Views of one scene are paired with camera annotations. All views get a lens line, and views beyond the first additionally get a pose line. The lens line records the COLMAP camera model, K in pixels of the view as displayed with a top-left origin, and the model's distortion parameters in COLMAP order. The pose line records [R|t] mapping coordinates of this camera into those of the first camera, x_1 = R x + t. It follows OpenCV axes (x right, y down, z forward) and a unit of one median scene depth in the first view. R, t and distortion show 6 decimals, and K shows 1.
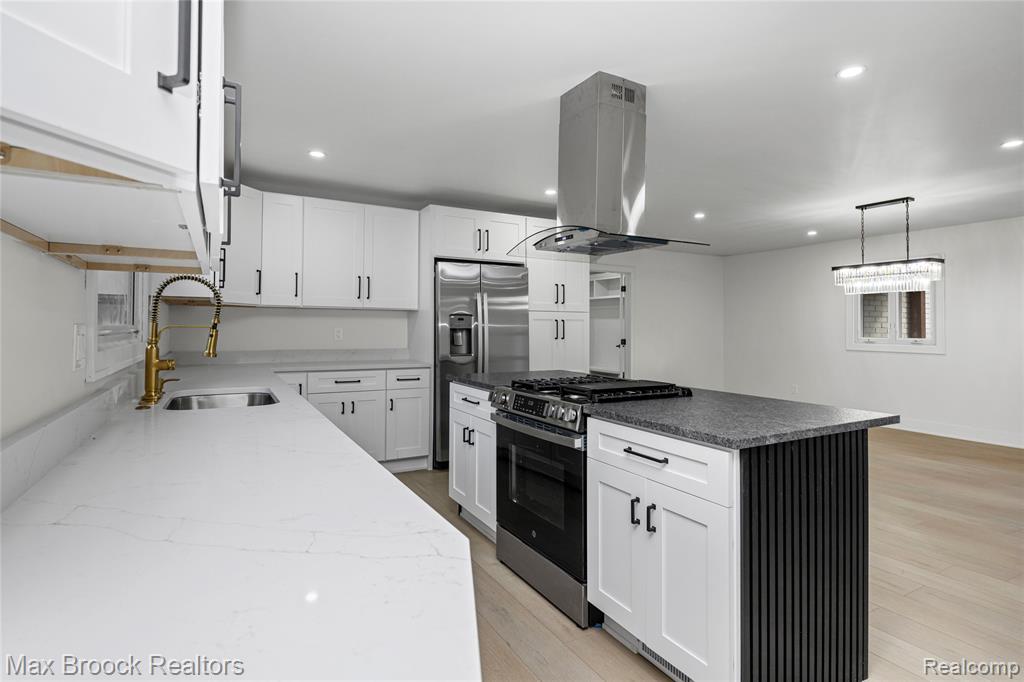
lens RADIAL K [[519.7, 0, 510.3], [0, 519.7, 315.7], [0, 0, 1]] dist [-0.000125, -0.000210]
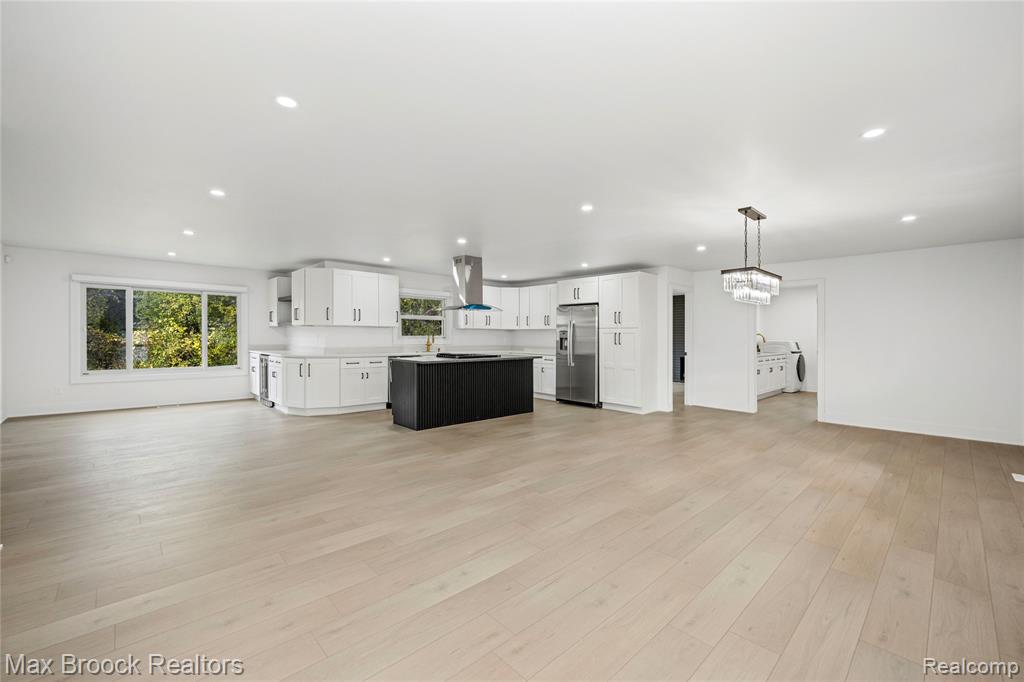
lens RADIAL K [[423.6, 0, 512.0], [0, 423.6, 341.0], [0, 0, 1]] dist [-0.002422, -0.000329]
pose [[0.247920, 0.007013, -0.968755, 1.505565], [0.015132, 0.999824, 0.011110, 0.015125], [0.968662, -0.017414, 0.247770, 0.368467]]
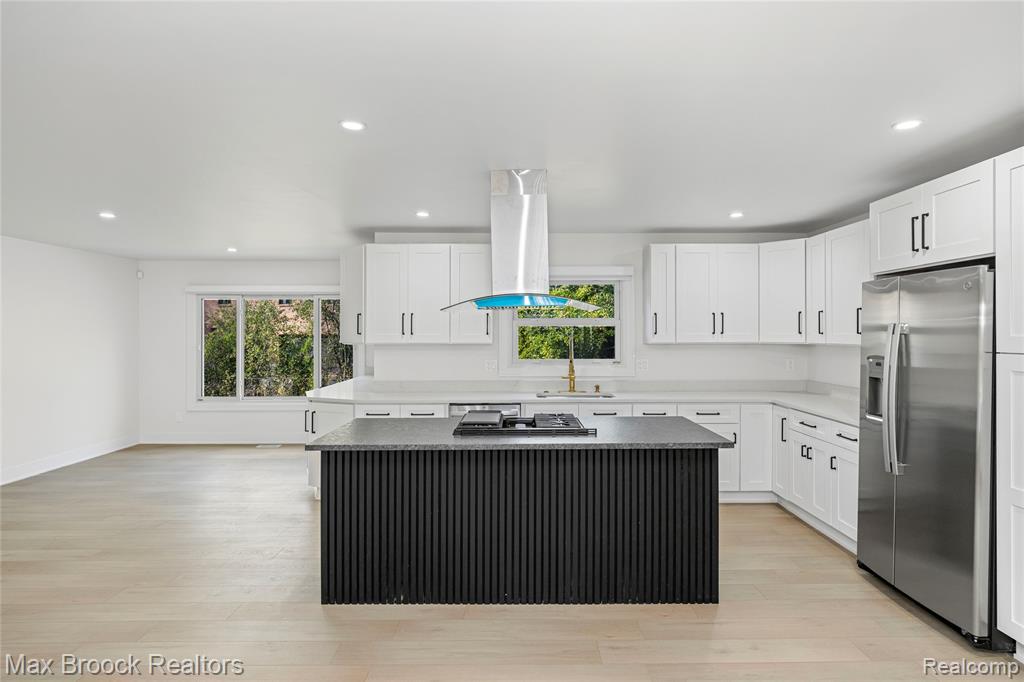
lens RADIAL K [[563.1, 0, 522.4], [0, 563.1, 337.9], [0, 0, 1]] dist [-0.000442, 0.000069]
pose [[-0.475130, 0.001878, -0.879914, 0.758903], [0.019119, 0.999784, -0.008190, -0.029551], [0.879708, -0.020714, -0.475063, 0.934816]]
